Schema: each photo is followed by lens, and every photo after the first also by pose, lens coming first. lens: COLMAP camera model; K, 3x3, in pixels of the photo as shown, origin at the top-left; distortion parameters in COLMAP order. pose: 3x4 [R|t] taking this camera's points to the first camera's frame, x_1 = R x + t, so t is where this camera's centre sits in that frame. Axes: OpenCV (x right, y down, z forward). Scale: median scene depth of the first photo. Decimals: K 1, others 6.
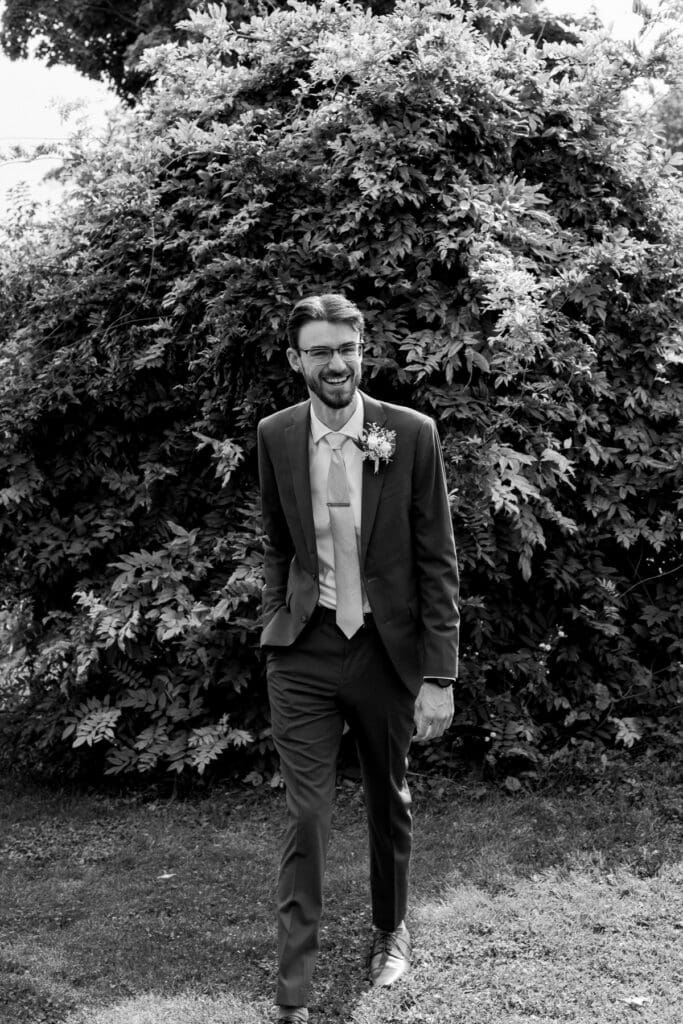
lens RADIAL K [[1694.0, 0, 317.2], [0, 1694.0, 513.0], [0, 0, 1]] dist [-0.016206, -0.145631]
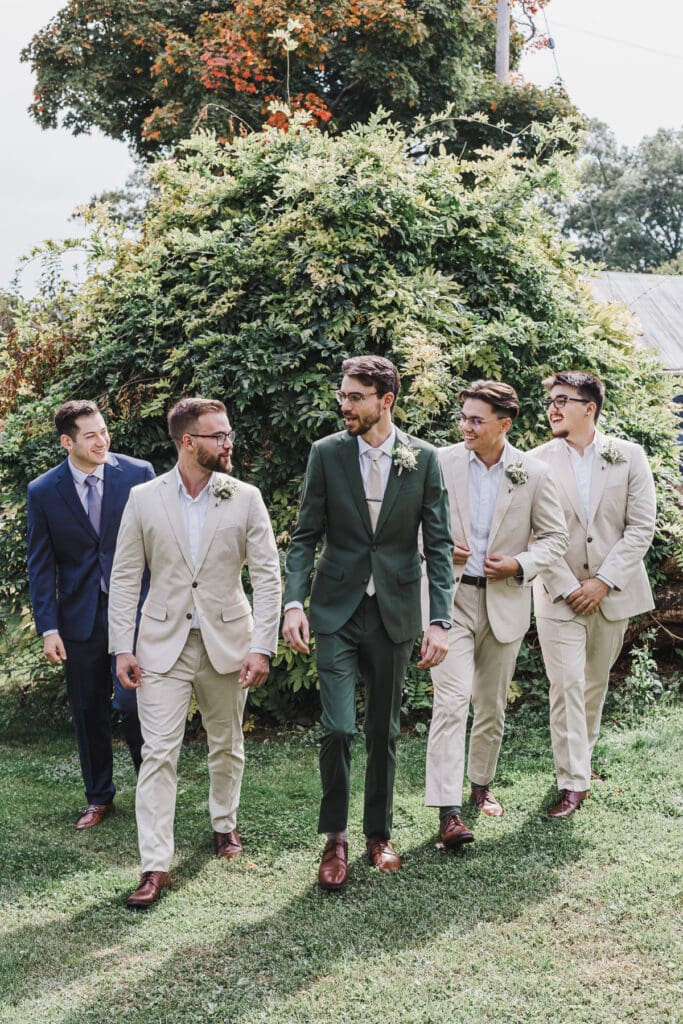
lens RADIAL K [[1692.1, 0, 341.1], [0, 1692.1, 568.6], [0, 0, 1]] dist [-0.005005, -0.042103]
pose [[0.999994, 0.000781, -0.003337, 0.051376], [-0.000699, 0.999701, 0.024460, -0.000059], [0.003356, -0.024458, 0.999695, -0.313117]]
